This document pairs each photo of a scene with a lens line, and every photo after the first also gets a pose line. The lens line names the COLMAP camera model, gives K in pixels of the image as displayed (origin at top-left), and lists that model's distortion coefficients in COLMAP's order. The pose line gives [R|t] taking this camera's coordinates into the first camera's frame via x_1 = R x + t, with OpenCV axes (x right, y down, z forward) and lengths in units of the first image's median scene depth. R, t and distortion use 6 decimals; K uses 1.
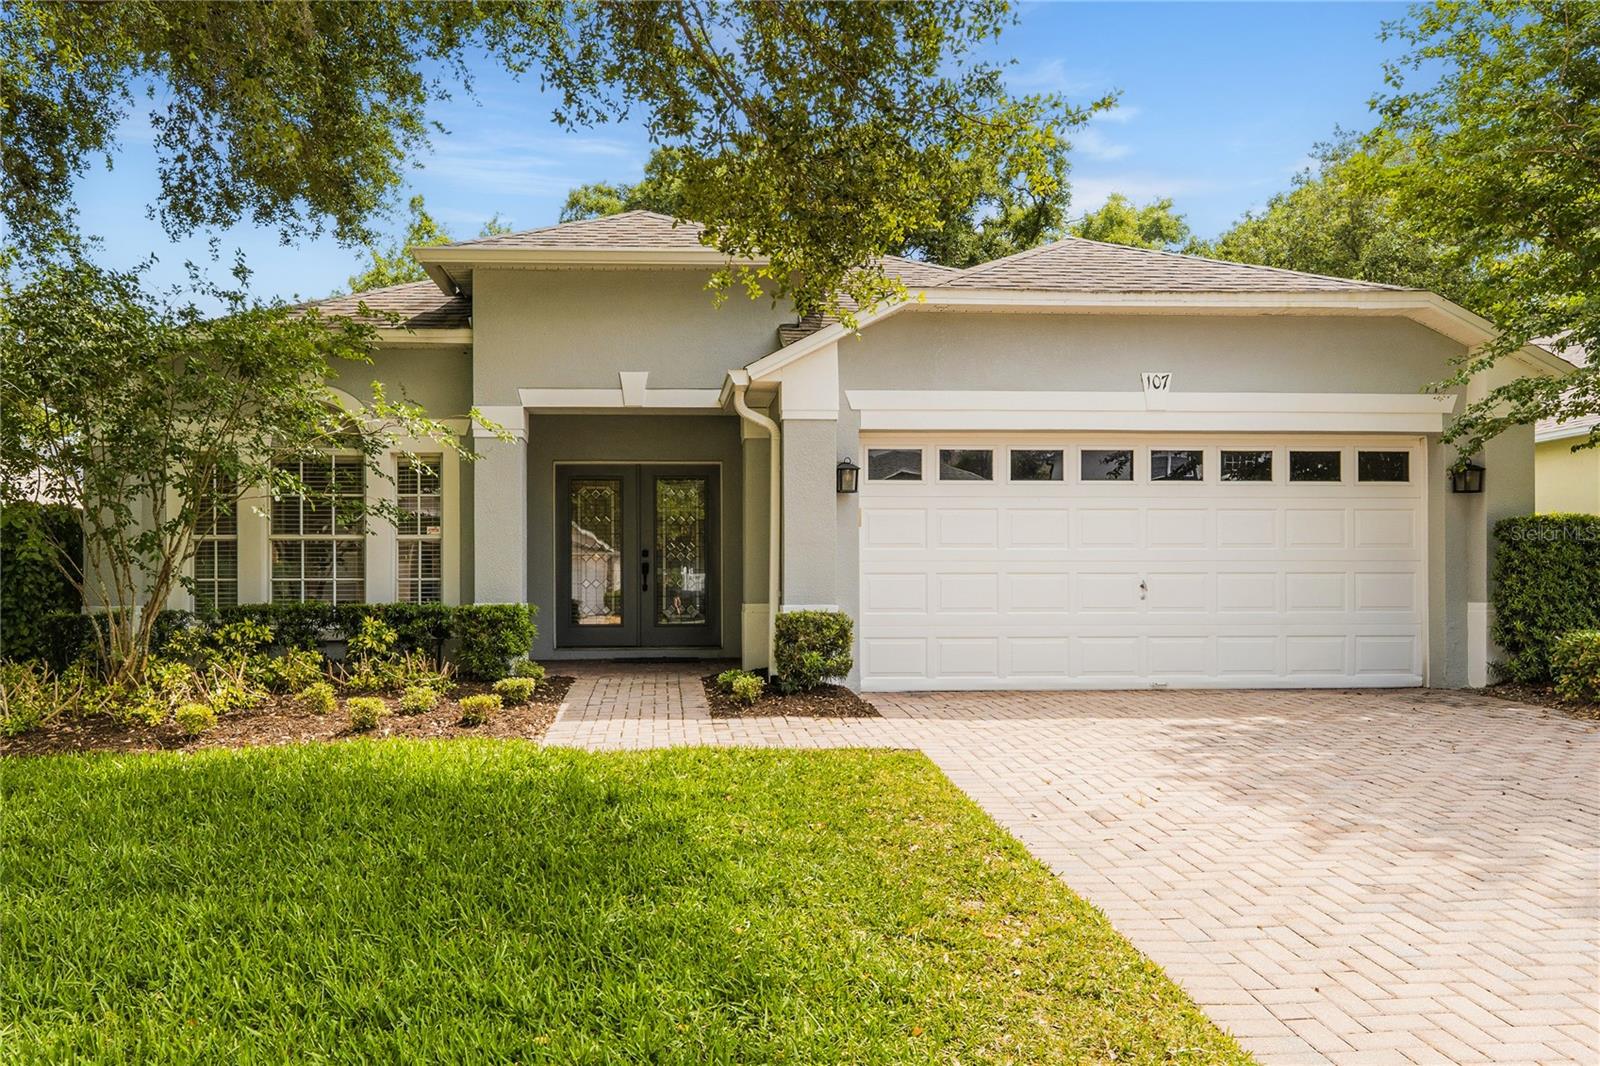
lens RADIAL K [[1007.8, 0, 791.2], [0, 1007.8, 543.8], [0, 0, 1]] dist [0.004355, 0.005117]
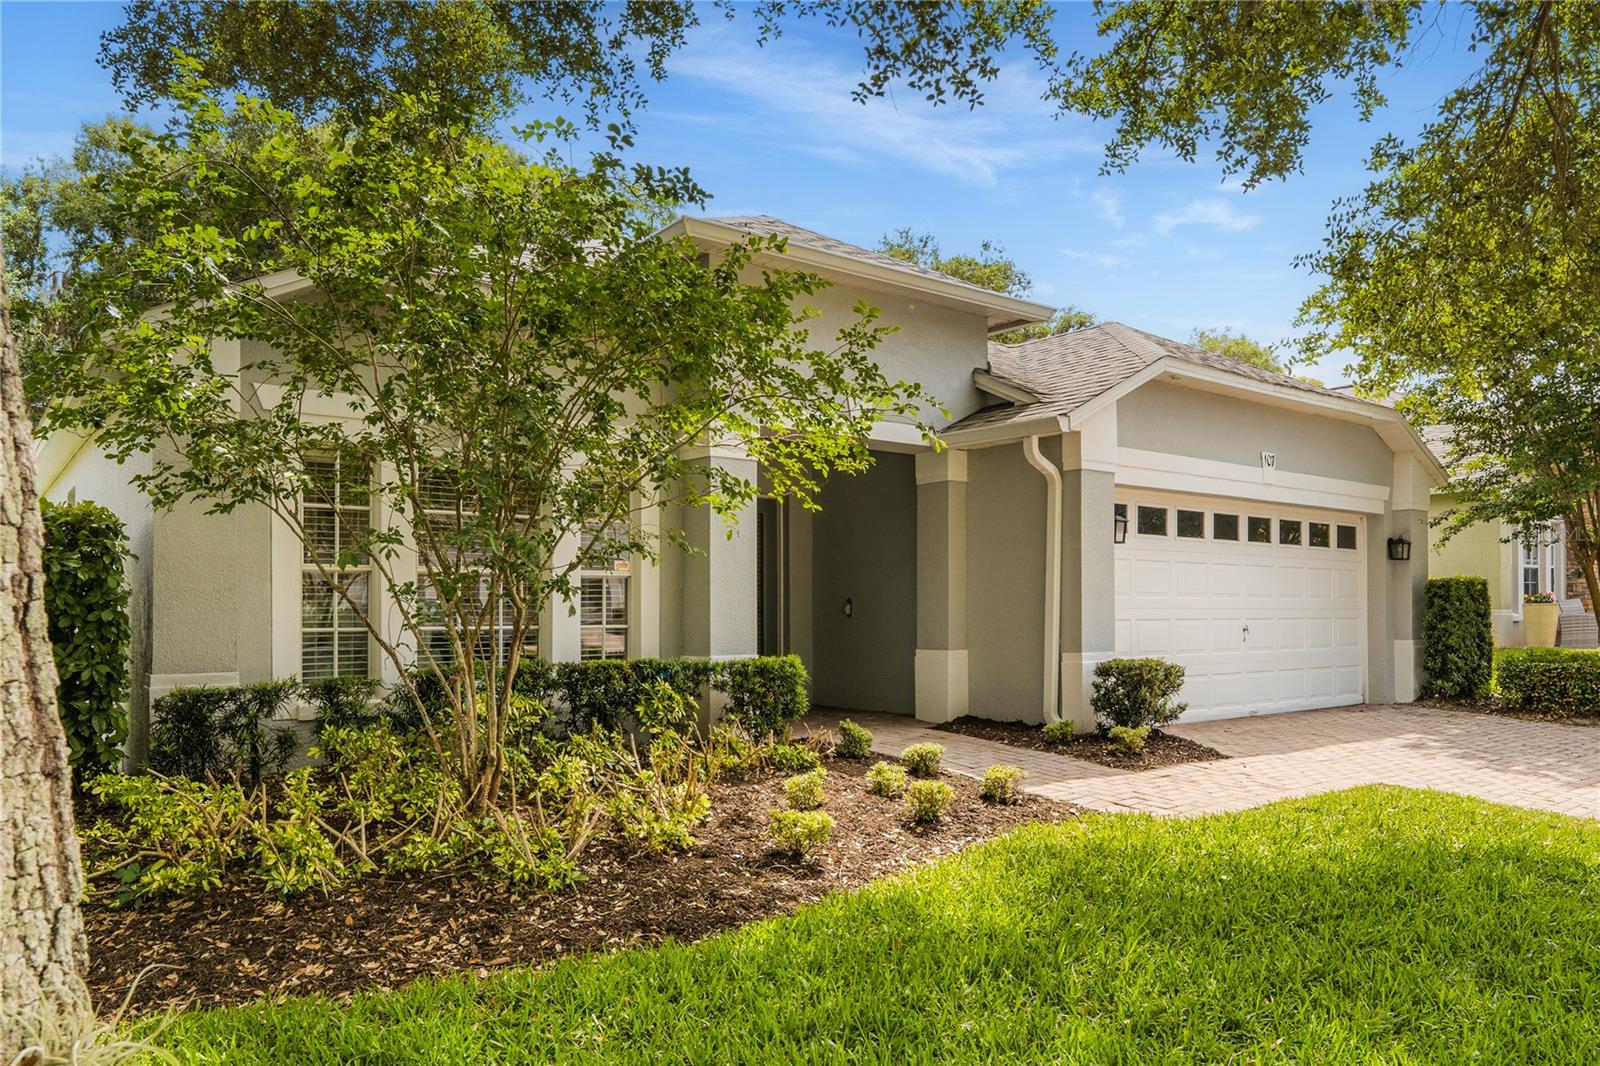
lens RADIAL K [[1007.8, 0, 804.1], [0, 1007.8, 537.5], [0, 0, 1]] dist [0.004355, 0.005117]
pose [[0.848651, 0.041218, 0.527345, -0.707969], [-0.032879, 0.999142, -0.025183, -0.019377], [-0.527930, 0.004033, 0.849278, 0.258534]]
